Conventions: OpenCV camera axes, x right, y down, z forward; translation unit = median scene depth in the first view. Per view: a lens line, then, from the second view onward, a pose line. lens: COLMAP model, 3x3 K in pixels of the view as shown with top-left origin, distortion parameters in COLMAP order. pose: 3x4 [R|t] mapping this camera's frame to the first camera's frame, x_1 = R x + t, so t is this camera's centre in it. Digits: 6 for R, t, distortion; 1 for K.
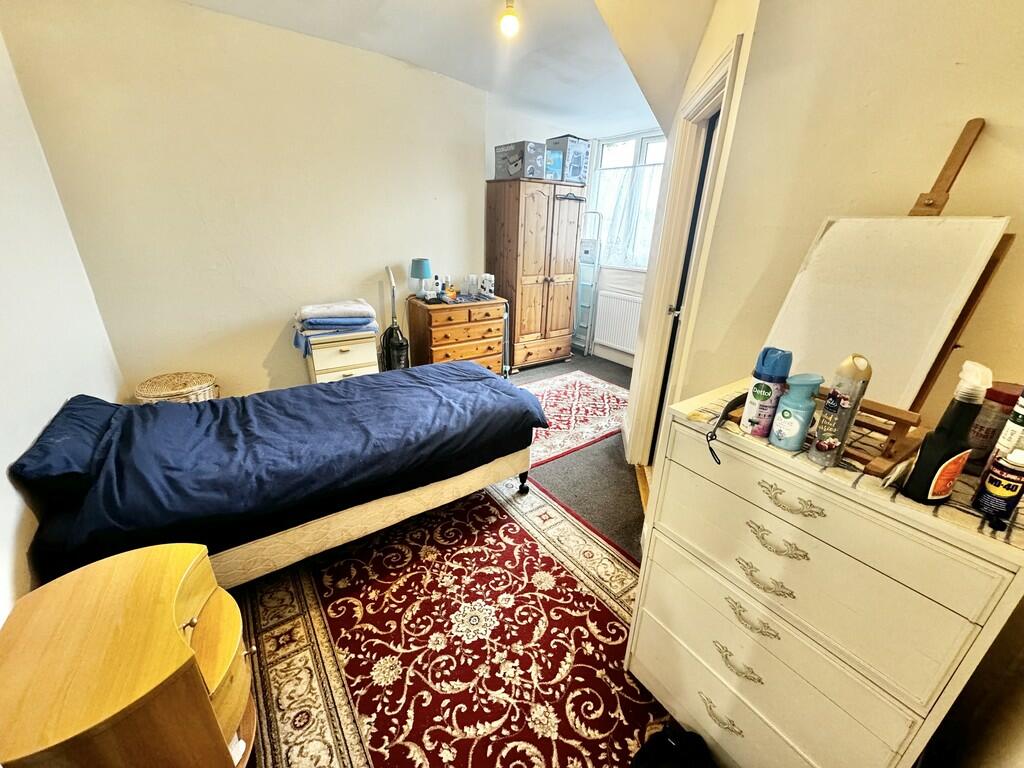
lens RADIAL K [[409.9, 0, 513.9], [0, 409.9, 383.3], [0, 0, 1]] dist [0.000394, -0.000184]
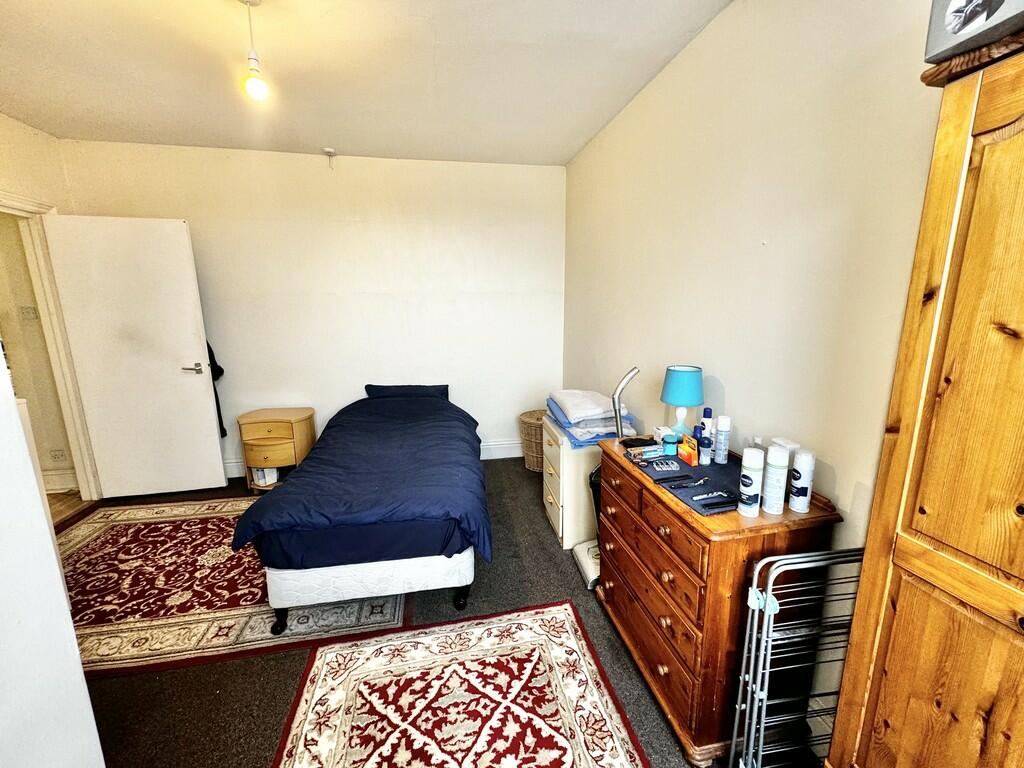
lens RADIAL K [[409.9, 0, 511.5], [0, 409.9, 382.1], [0, 0, 1]] dist [0.000394, -0.000184]
pose [[-0.424826, 0.149896, -0.892779, 0.667004], [-0.337470, 0.888888, 0.309826, -0.778260], [0.840022, 0.432908, -0.327038, 2.087272]]
